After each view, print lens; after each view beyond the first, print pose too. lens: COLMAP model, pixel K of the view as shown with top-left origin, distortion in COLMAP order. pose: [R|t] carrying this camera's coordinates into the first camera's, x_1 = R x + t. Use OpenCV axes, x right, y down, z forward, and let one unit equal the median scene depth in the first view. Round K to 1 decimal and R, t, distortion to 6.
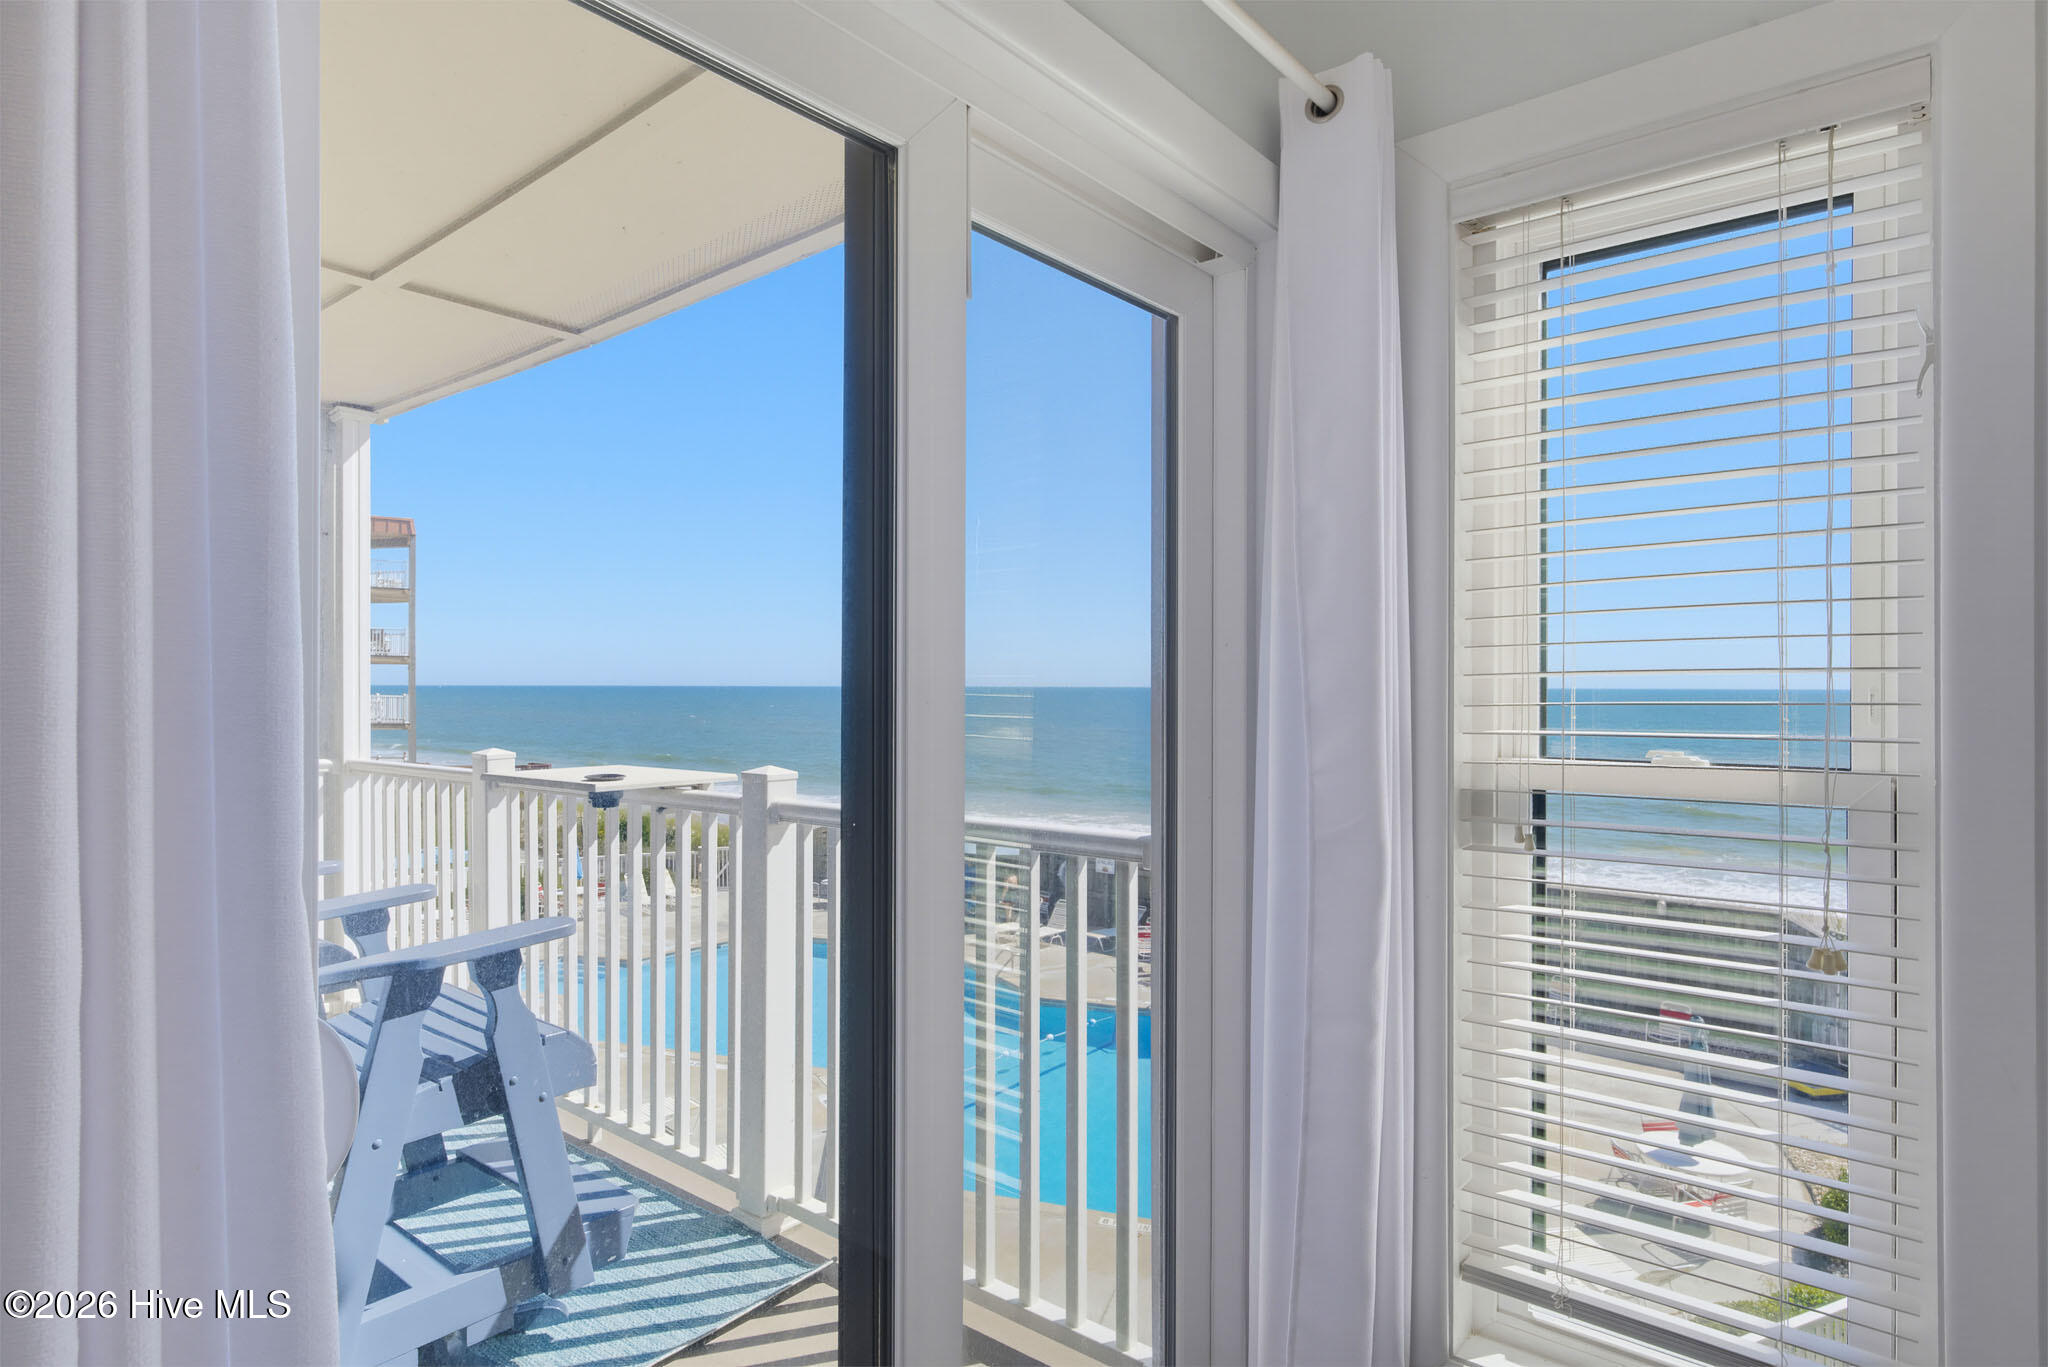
lens RADIAL K [[1131.3, 0, 1022.7], [0, 1131.3, 685.4], [0, 0, 1]] dist [-0.014173, 0.009735]
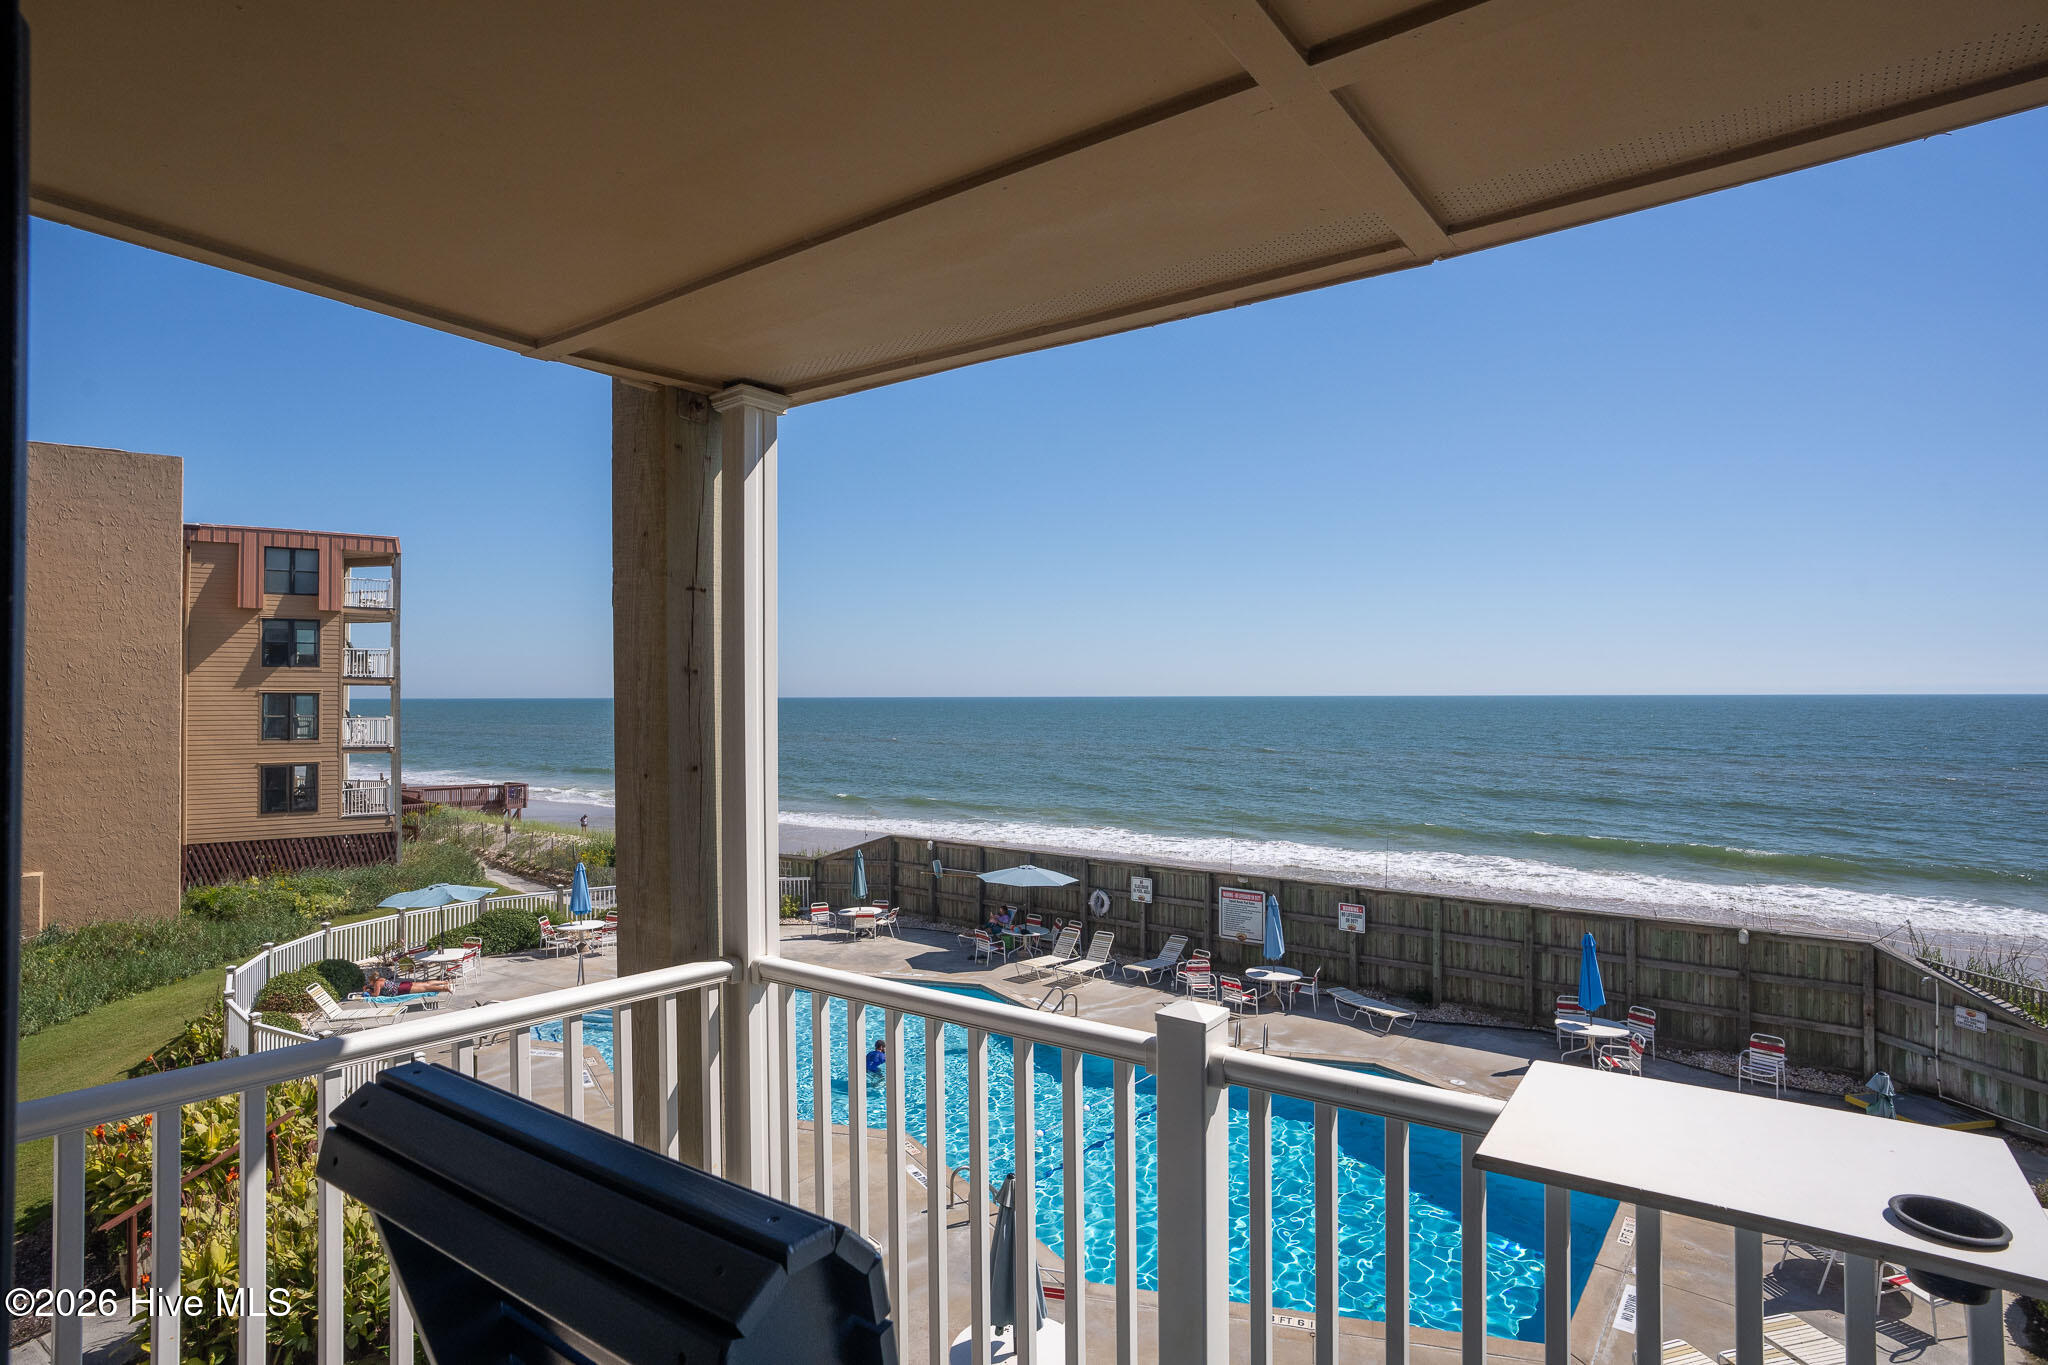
lens RADIAL K [[1096.4, 0, 1024.1], [0, 1096.4, 684.4], [0, 0, 1]] dist [-0.052607, 0.033106]
pose [[0.998709, -0.004243, 0.050625, -0.528766], [0.004782, 0.999933, -0.010541, -0.085361], [-0.050577, 0.010769, 0.998662, 0.438618]]
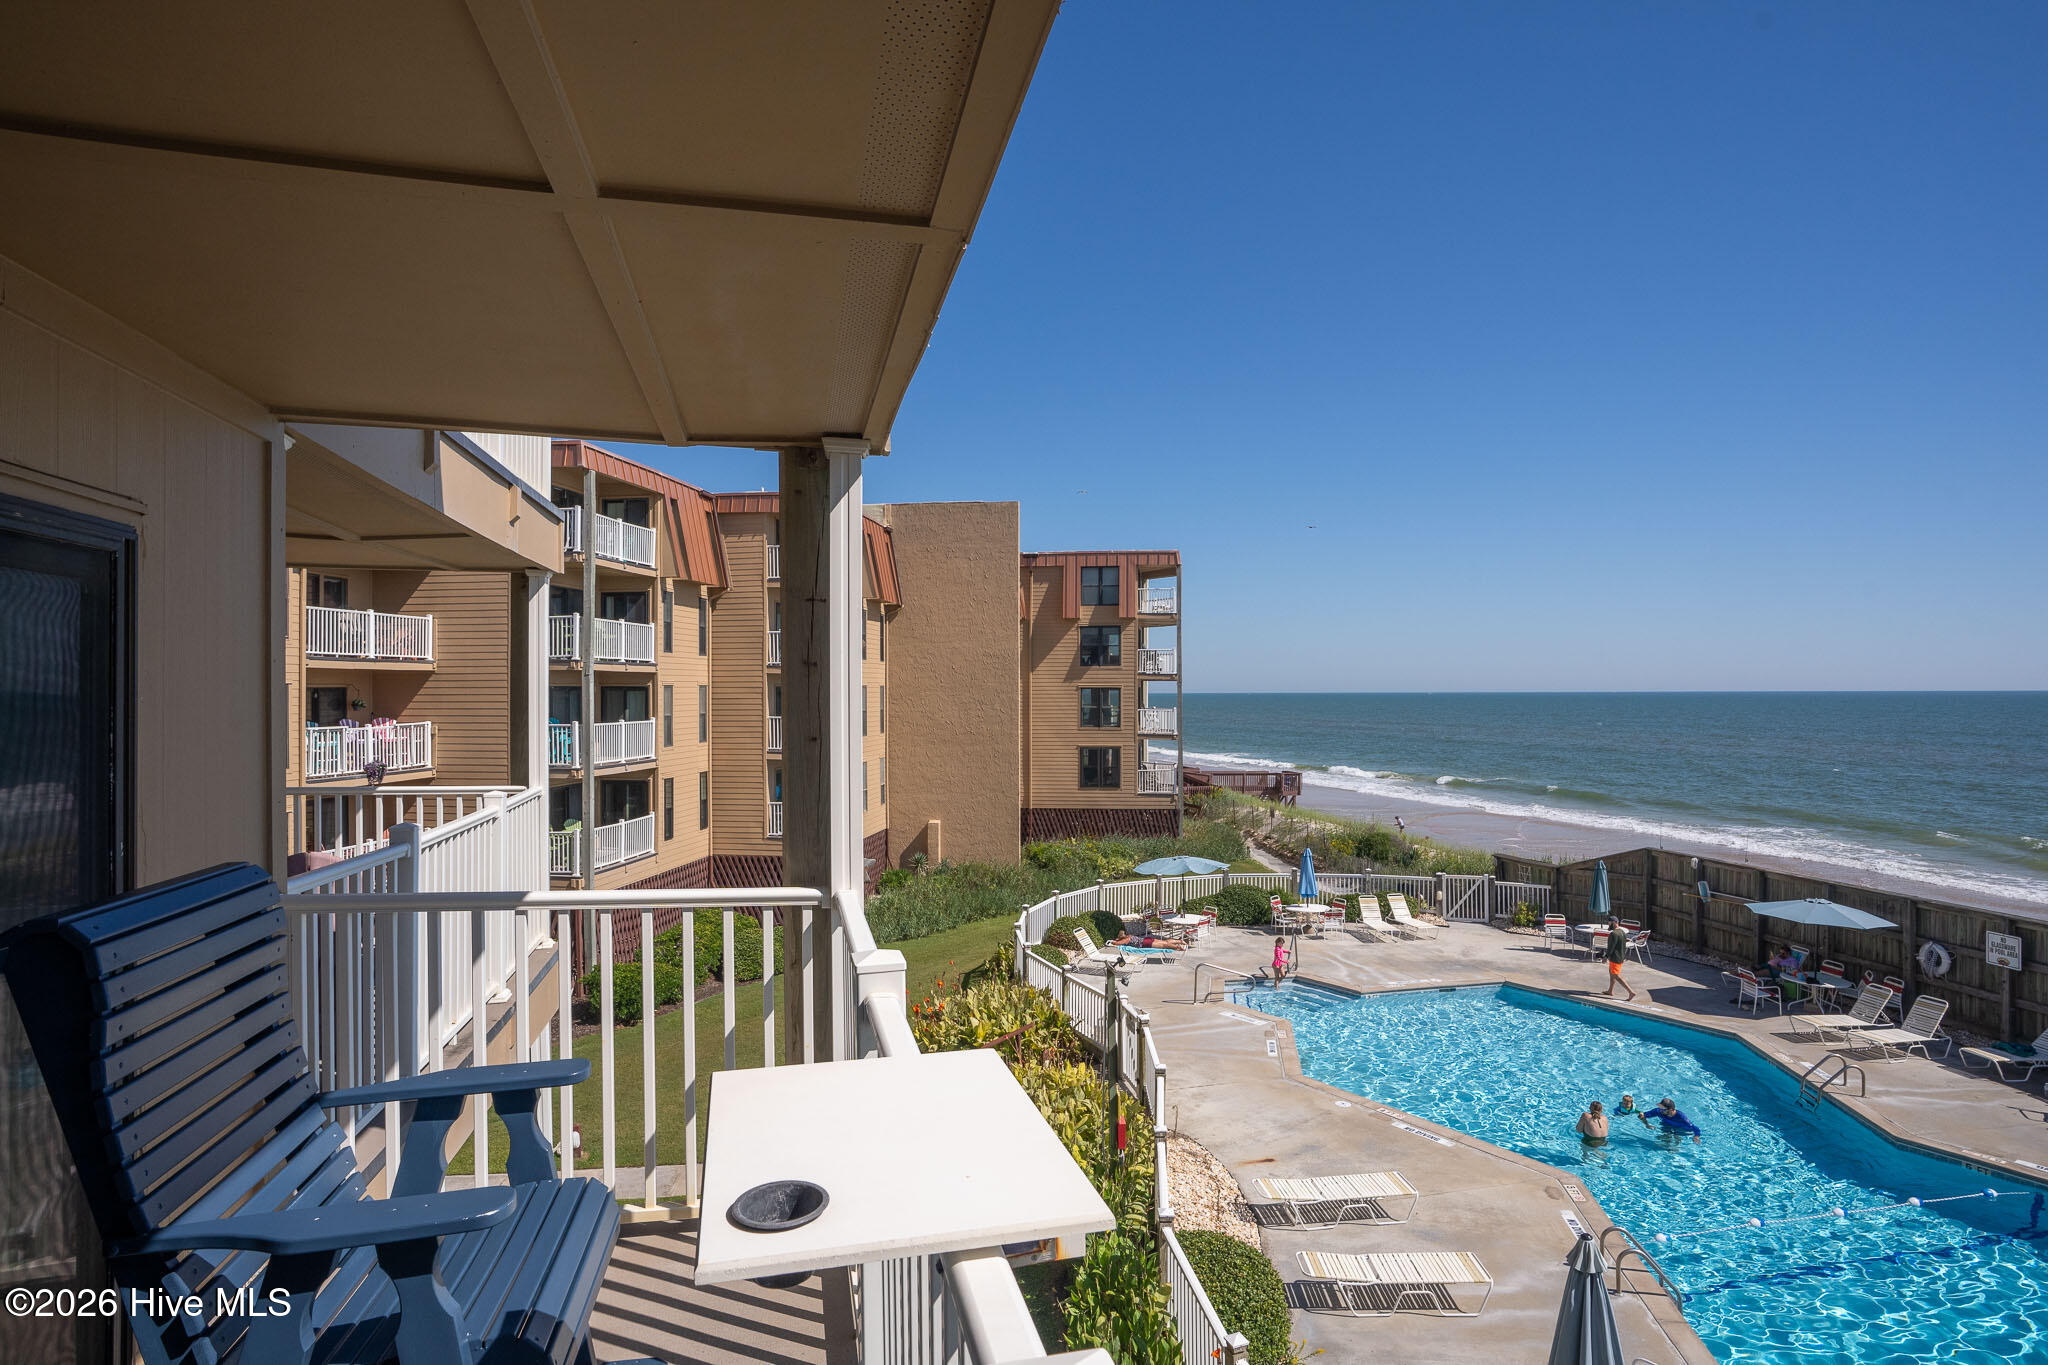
lens RADIAL K [[1096.4, 0, 1029.6], [0, 1096.4, 681.9], [0, 0, 1]] dist [-0.052607, 0.033106]
pose [[0.796165, -0.008893, -0.605015, -0.039514], [0.002799, 0.999935, -0.011014, -0.077261], [0.605073, 0.007076, 0.796138, 0.530601]]
